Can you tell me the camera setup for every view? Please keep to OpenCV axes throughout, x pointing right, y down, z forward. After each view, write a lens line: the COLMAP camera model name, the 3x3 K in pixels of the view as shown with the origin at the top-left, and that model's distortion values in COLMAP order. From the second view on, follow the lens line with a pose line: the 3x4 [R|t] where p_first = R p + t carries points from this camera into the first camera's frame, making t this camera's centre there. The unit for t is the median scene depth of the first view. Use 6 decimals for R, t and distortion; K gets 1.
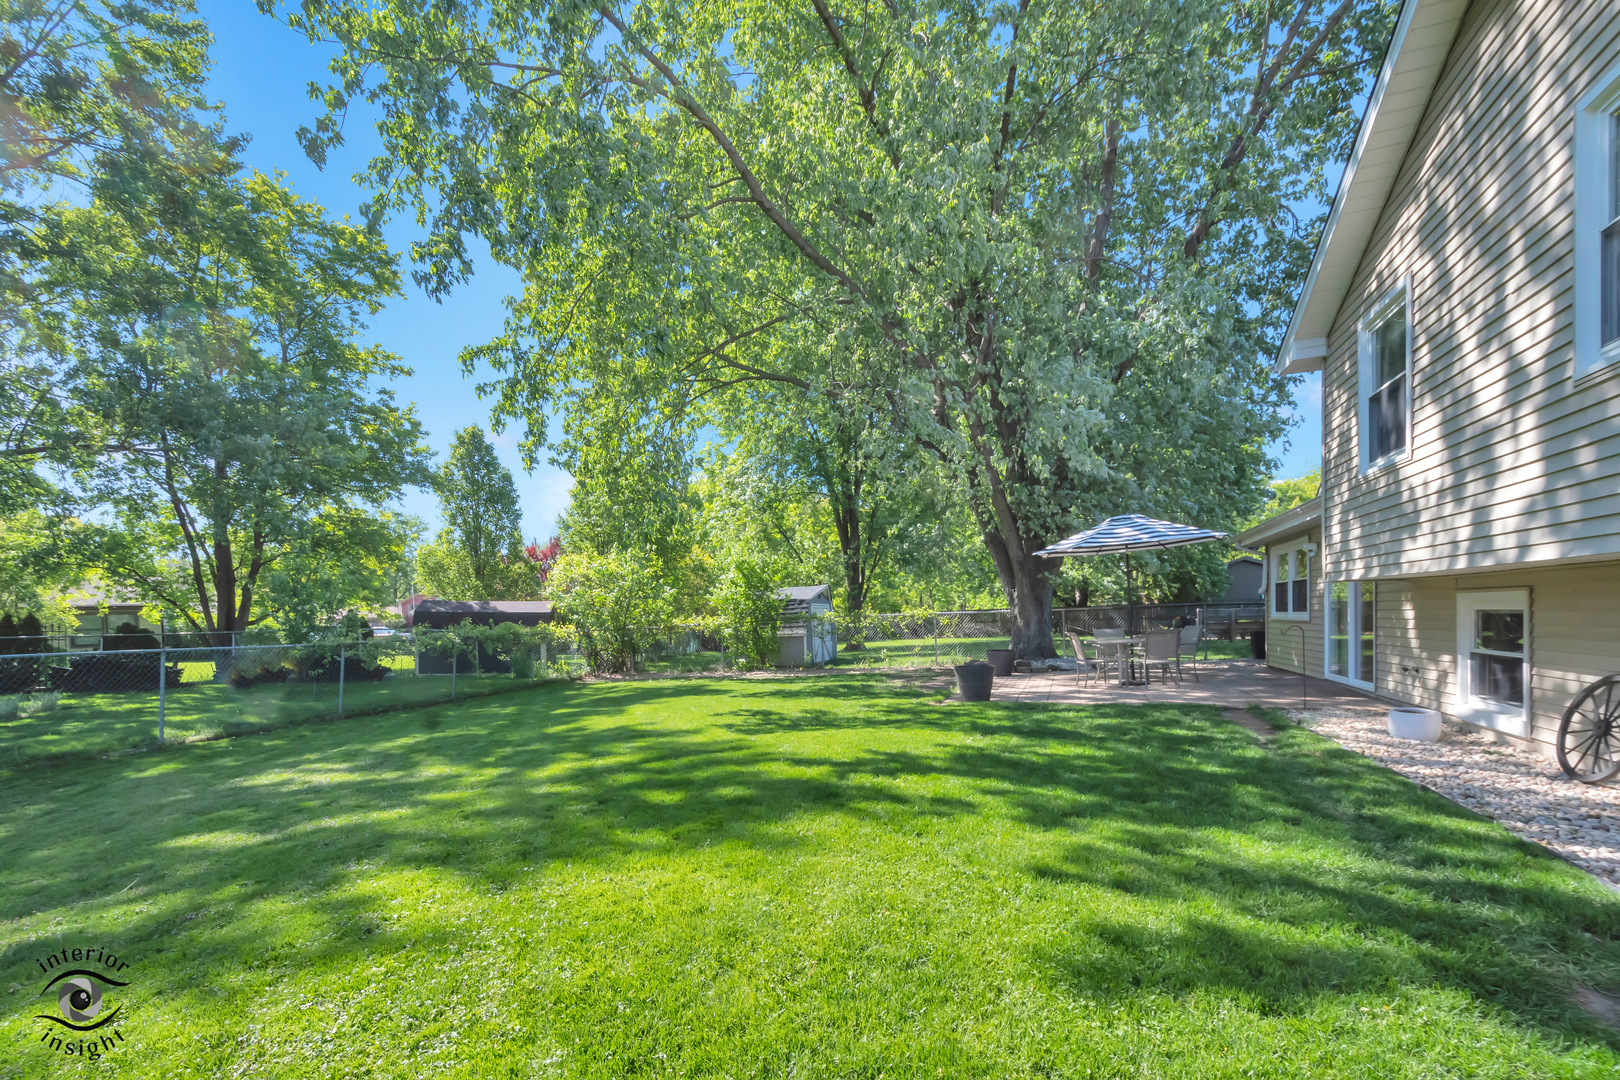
lens RADIAL K [[720.6, 0, 785.5], [0, 720.6, 581.2], [0, 0, 1]] dist [0.009413, 0.000401]
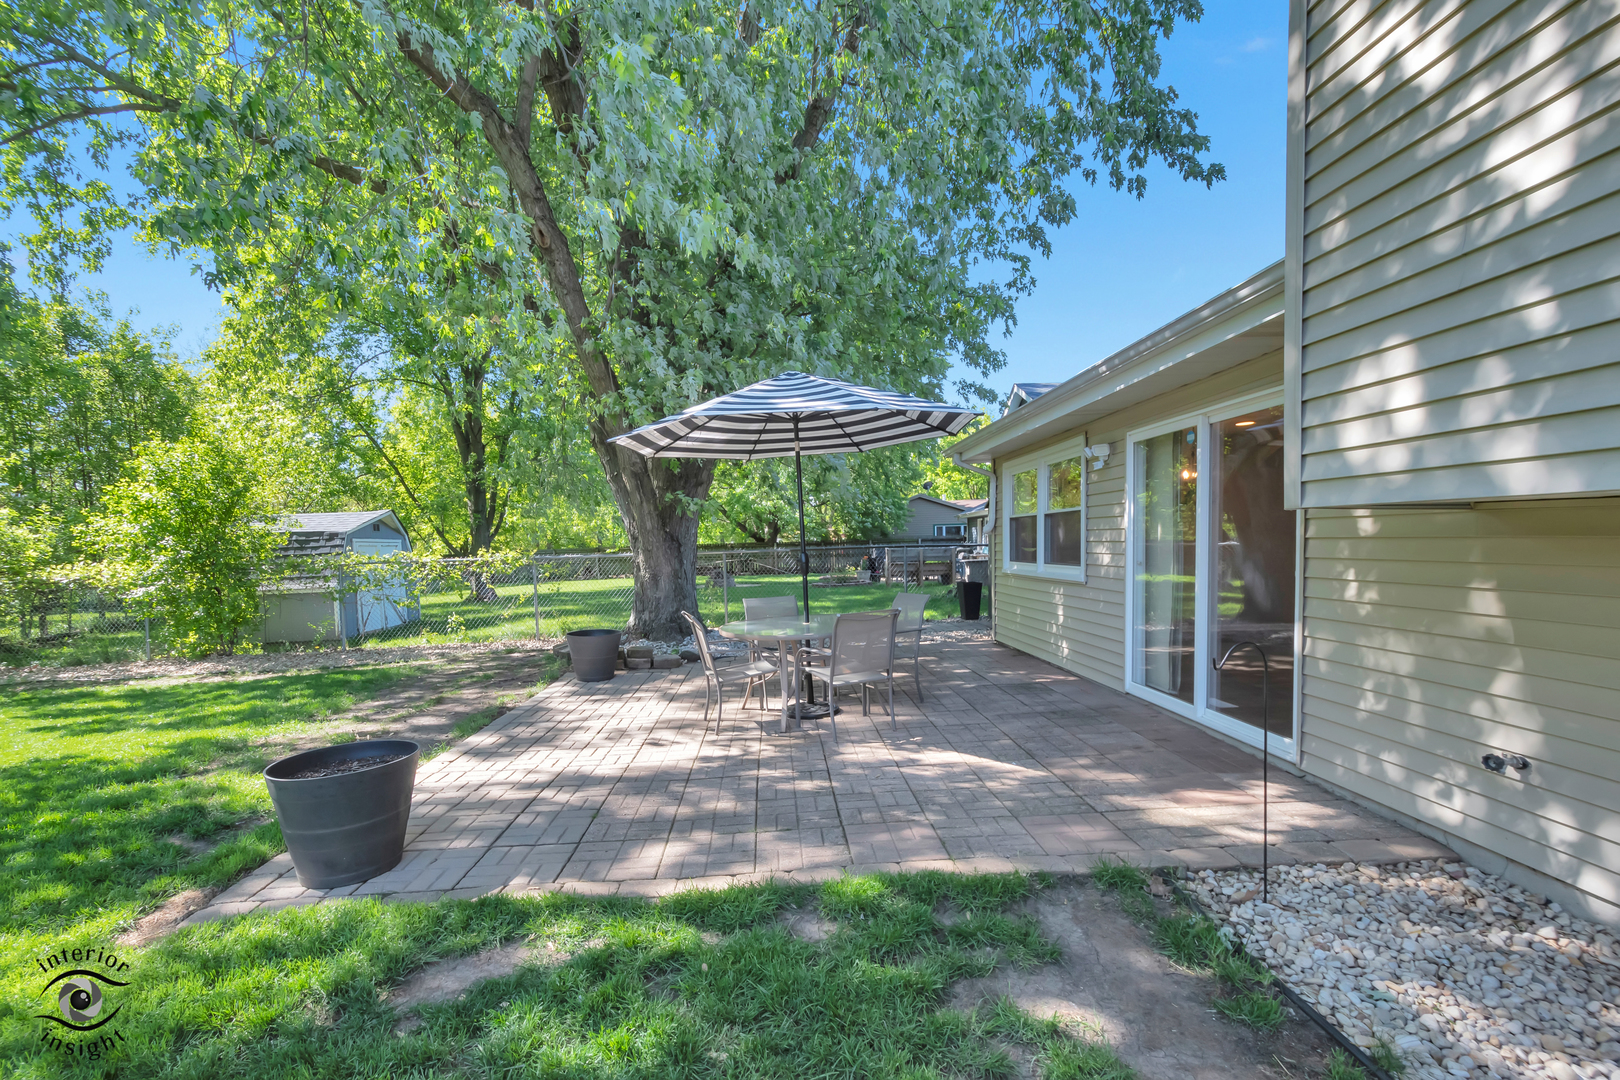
lens RADIAL K [[720.6, 0, 785.5], [0, 720.6, 581.2], [0, 0, 1]] dist [0.009413, 0.000401]
pose [[0.921947, -0.014869, 0.387030, 0.238020], [-0.021655, 0.995721, 0.089839, 0.005953], [-0.386710, -0.091208, 0.917680, 0.483771]]
